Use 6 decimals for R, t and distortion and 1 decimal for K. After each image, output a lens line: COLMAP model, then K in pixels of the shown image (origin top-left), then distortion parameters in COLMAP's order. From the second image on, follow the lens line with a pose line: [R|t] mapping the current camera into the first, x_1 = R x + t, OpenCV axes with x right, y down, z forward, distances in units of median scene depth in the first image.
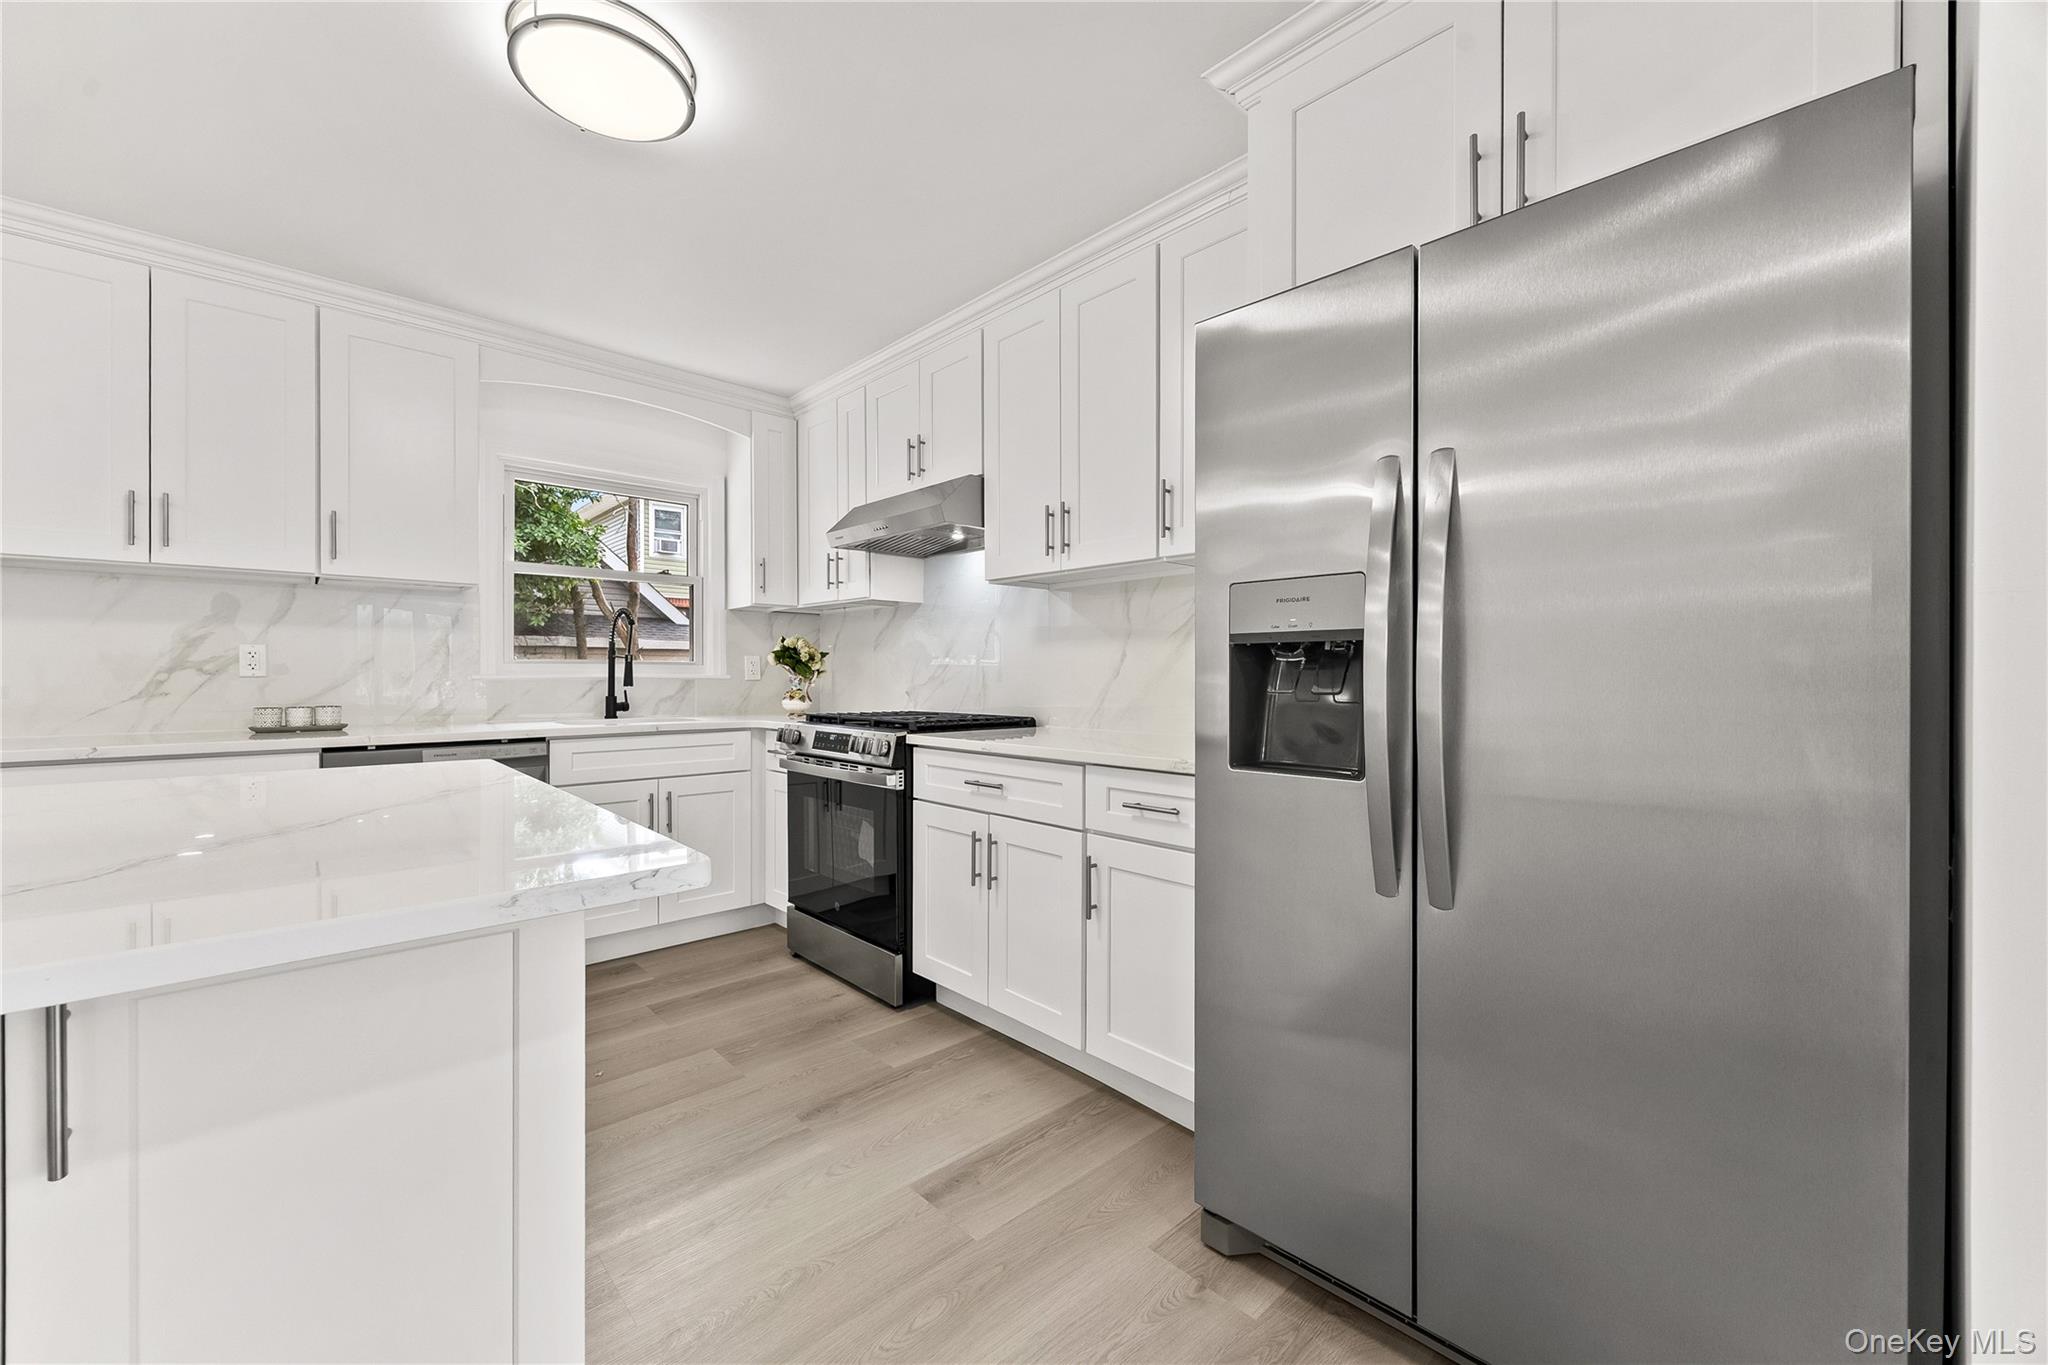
lens RADIAL K [[811.1, 0, 991.6], [0, 811.1, 676.0], [0, 0, 1]] dist [0.000947, 0.001972]
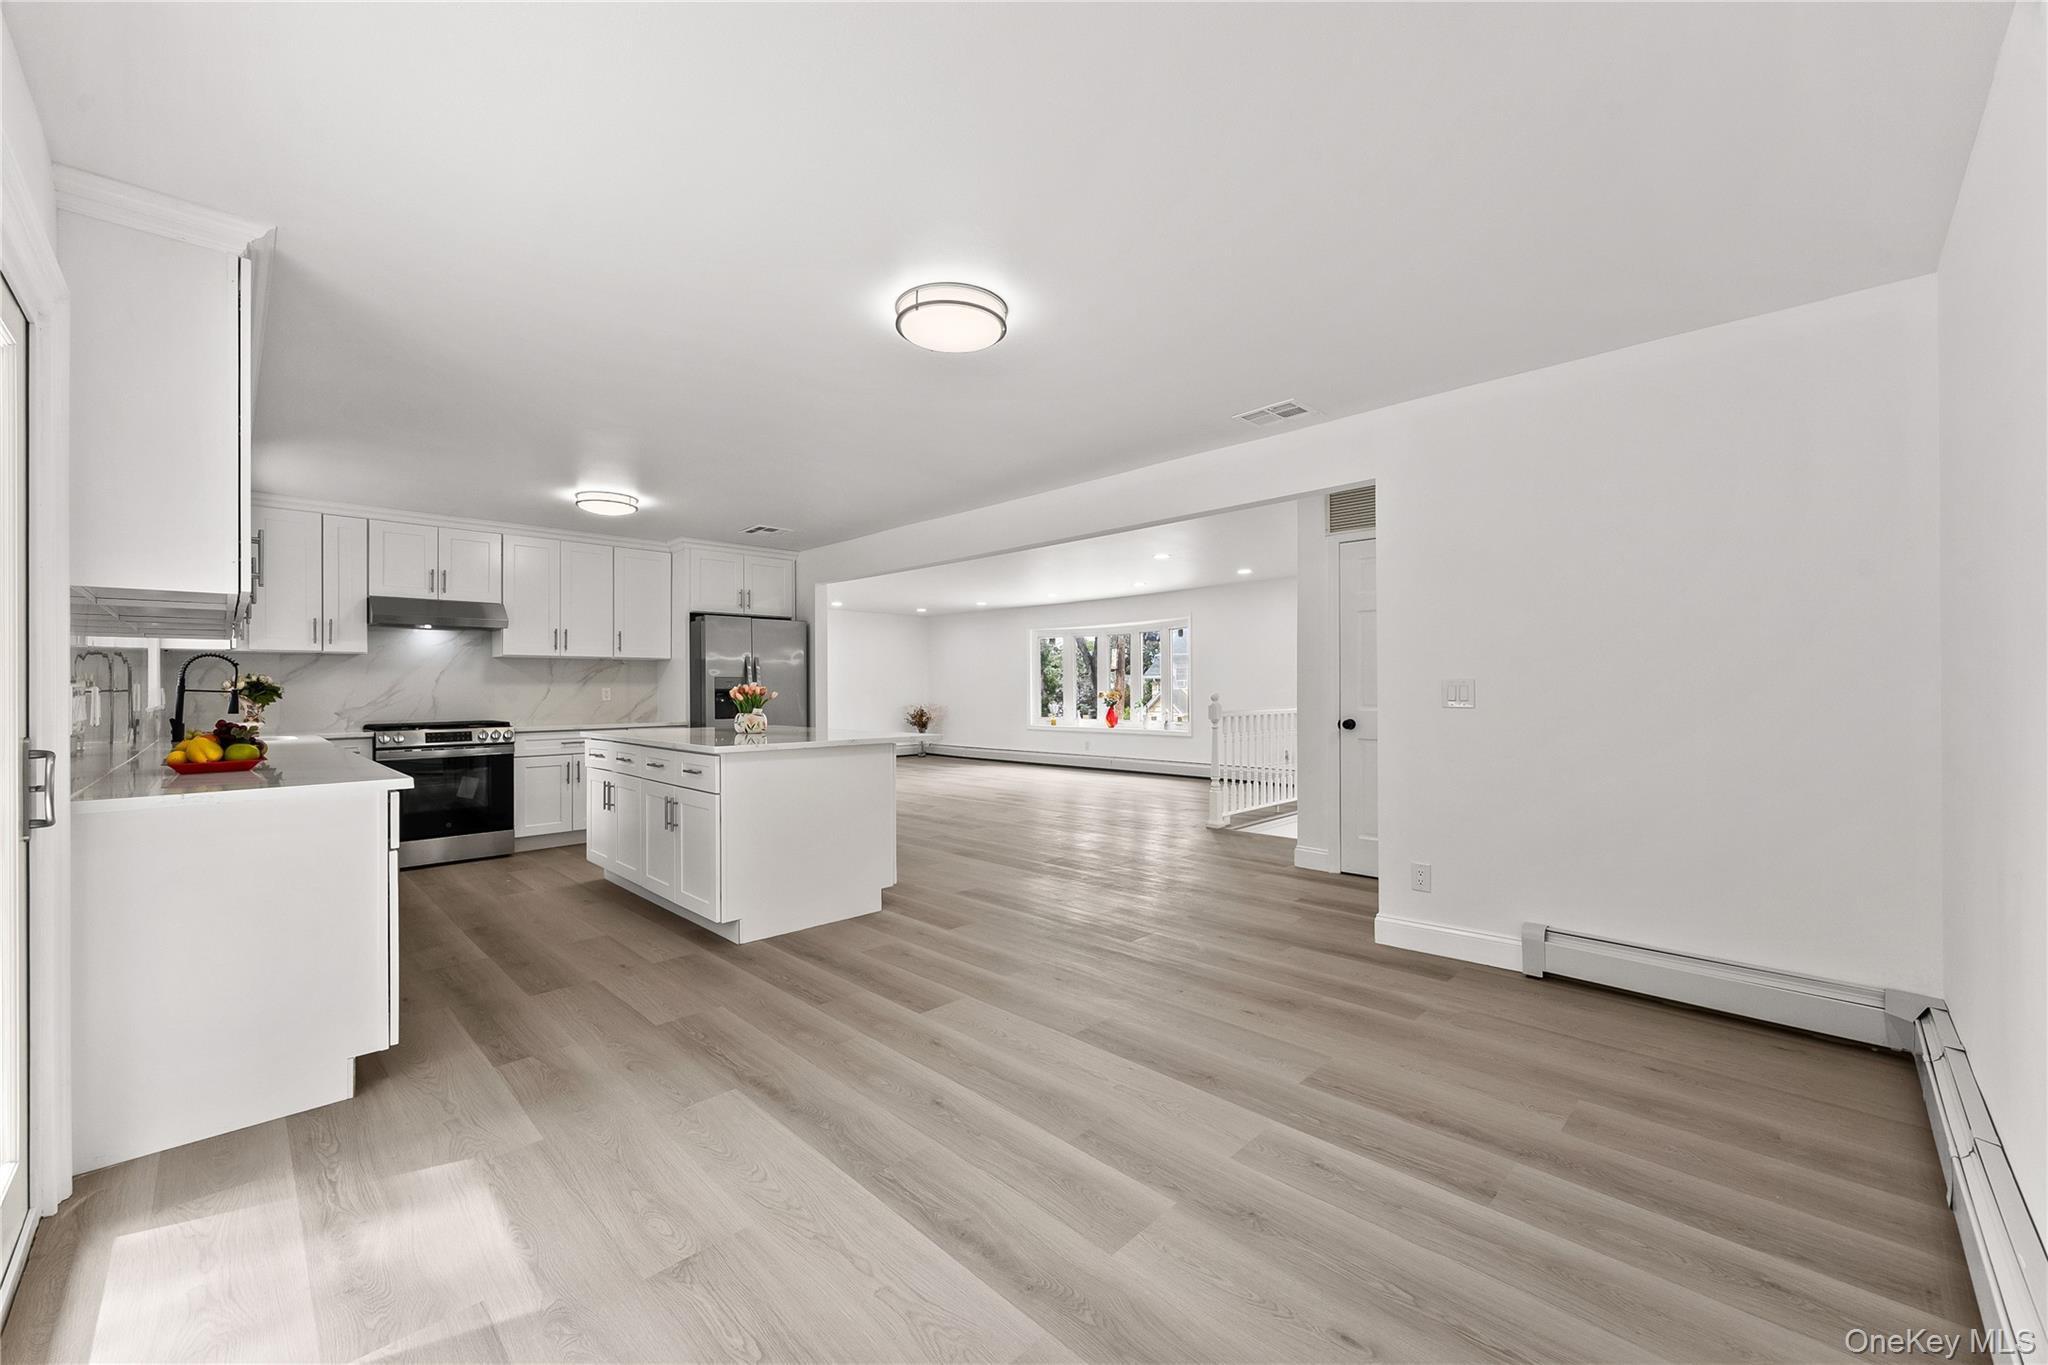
lens RADIAL K [[811.1, 0, 1051.4], [0, 811.1, 686.4], [0, 0, 1]] dist [0.000947, 0.001972]
pose [[-0.055870, -0.000666, 0.998438, -2.254811], [0.003161, 0.999995, 0.000844, -0.034801], [-0.998433, 0.003203, -0.055868, -0.299675]]
